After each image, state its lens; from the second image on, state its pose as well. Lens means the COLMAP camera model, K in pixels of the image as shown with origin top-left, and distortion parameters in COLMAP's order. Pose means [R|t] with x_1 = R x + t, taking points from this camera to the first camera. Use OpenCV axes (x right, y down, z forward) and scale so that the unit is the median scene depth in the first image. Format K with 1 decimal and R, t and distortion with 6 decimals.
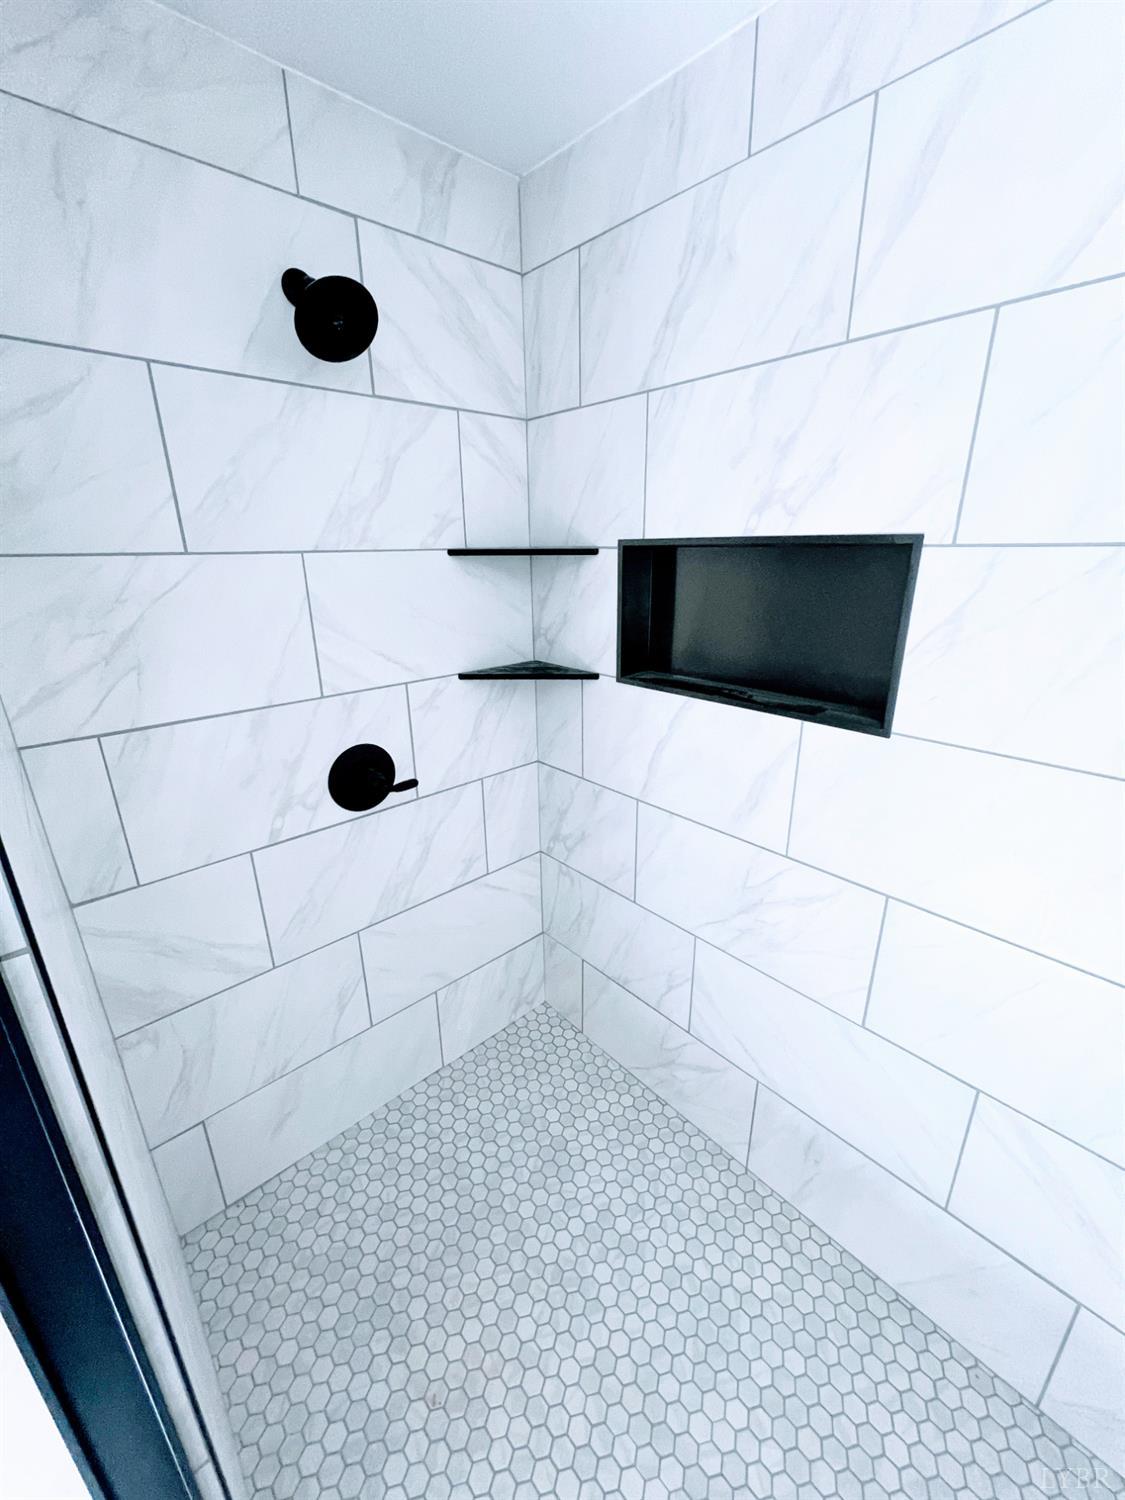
lens RADIAL K [[598.1, 0, 557.5], [0, 598.1, 747.3], [0, 0, 1]] dist [-0.003498, 0.001244]
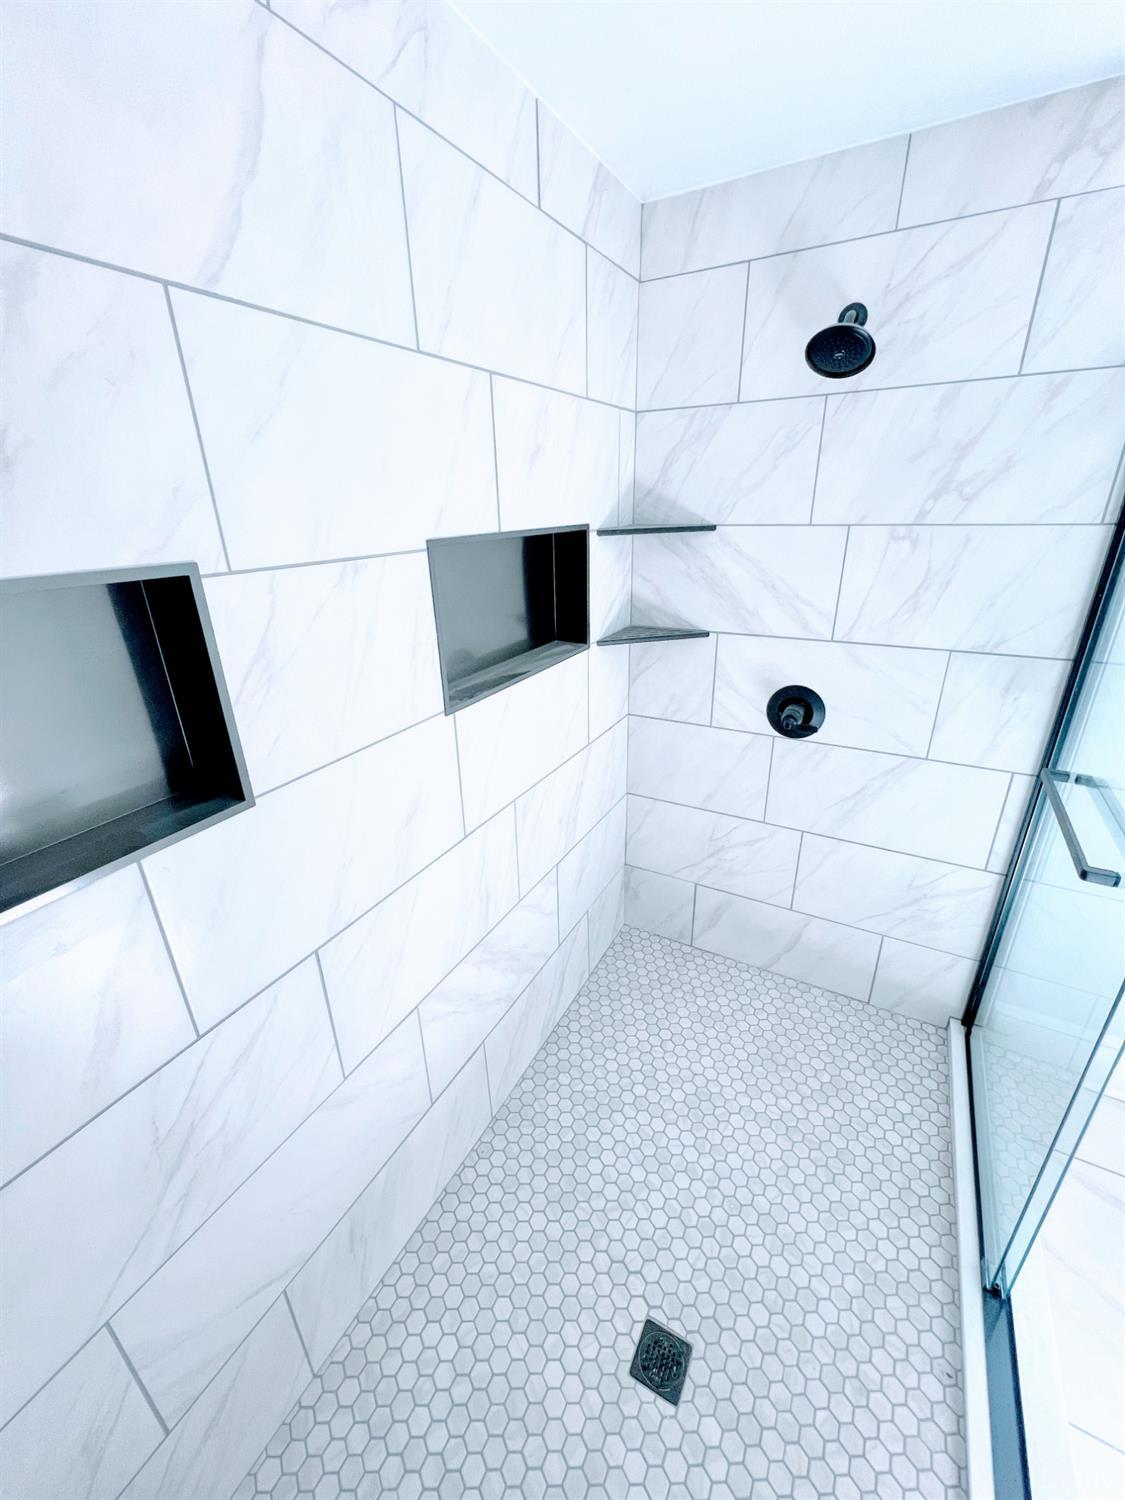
lens RADIAL K [[598.1, 0, 564.7], [0, 598.1, 747.0], [0, 0, 1]] dist [-0.003498, 0.001244]
pose [[-0.329483, -0.340862, 0.880485, -0.215654], [0.329126, 0.832598, 0.445484, -0.234322], [-0.884939, 0.436570, -0.162140, 0.545536]]
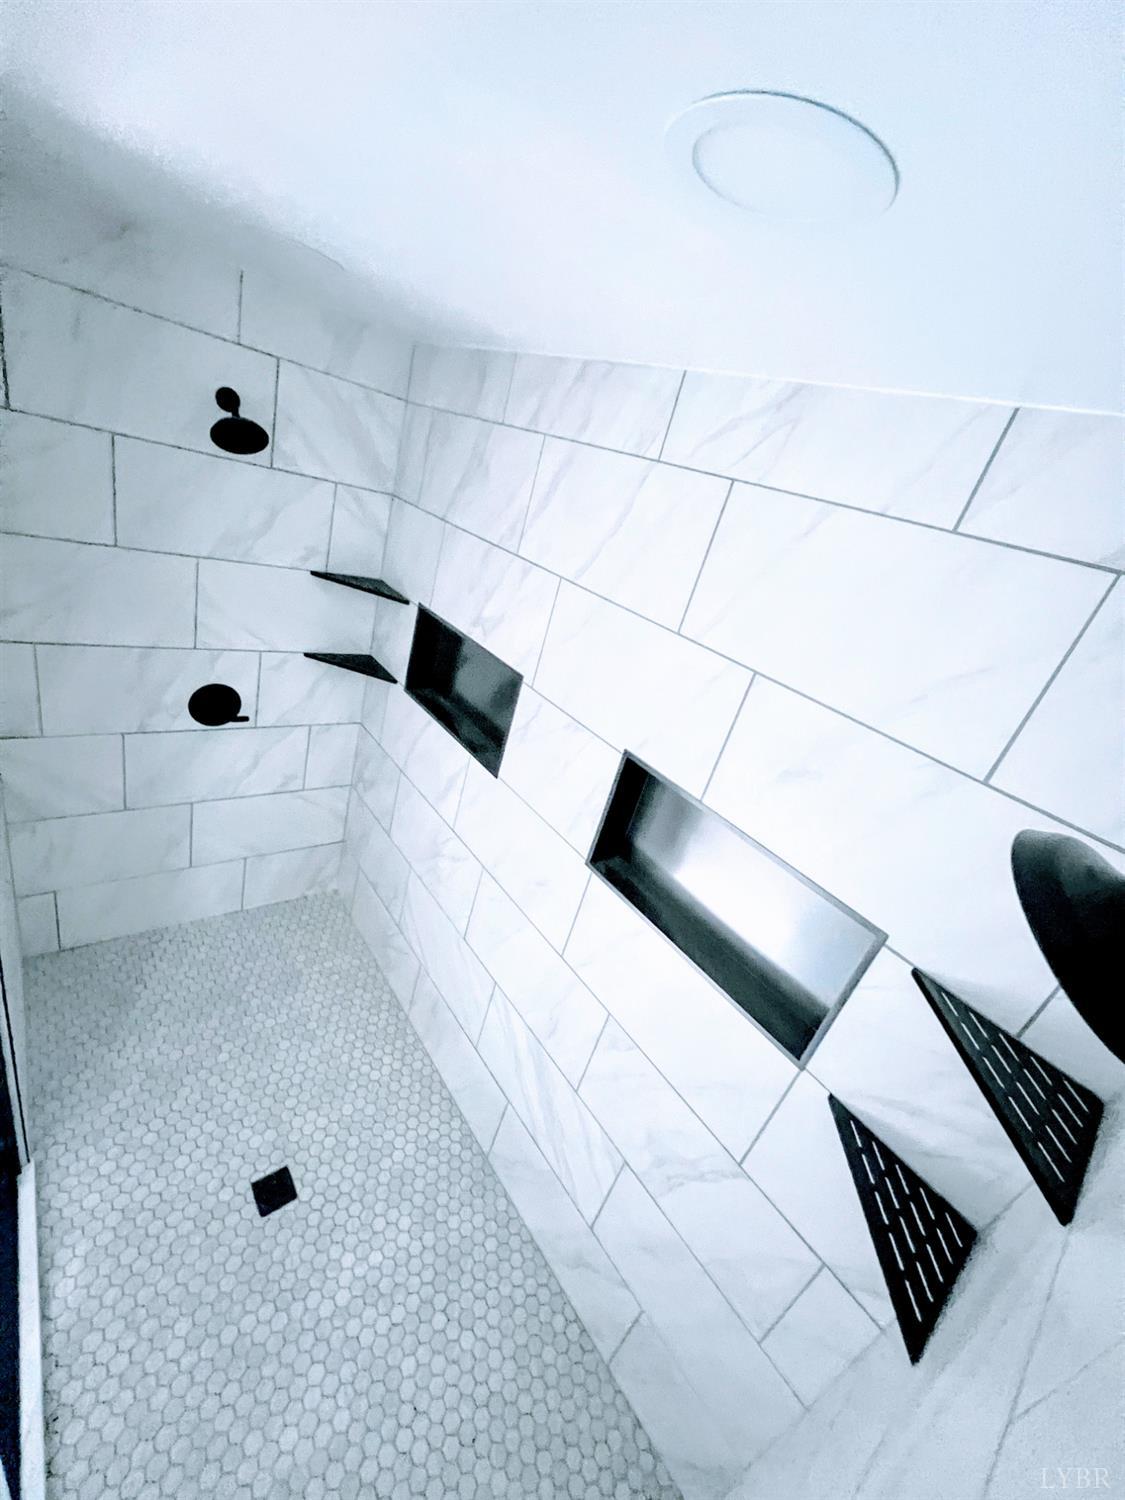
lens RADIAL K [[598.1, 0, 560.4], [0, 598.1, 746.4], [0, 0, 1]] dist [-0.003498, 0.001244]
pose [[0.957988, 0.279791, 0.063048, 0.451649], [-0.284290, 0.955411, 0.079800, -0.223292], [-0.037909, -0.094371, 0.994815, -0.543916]]
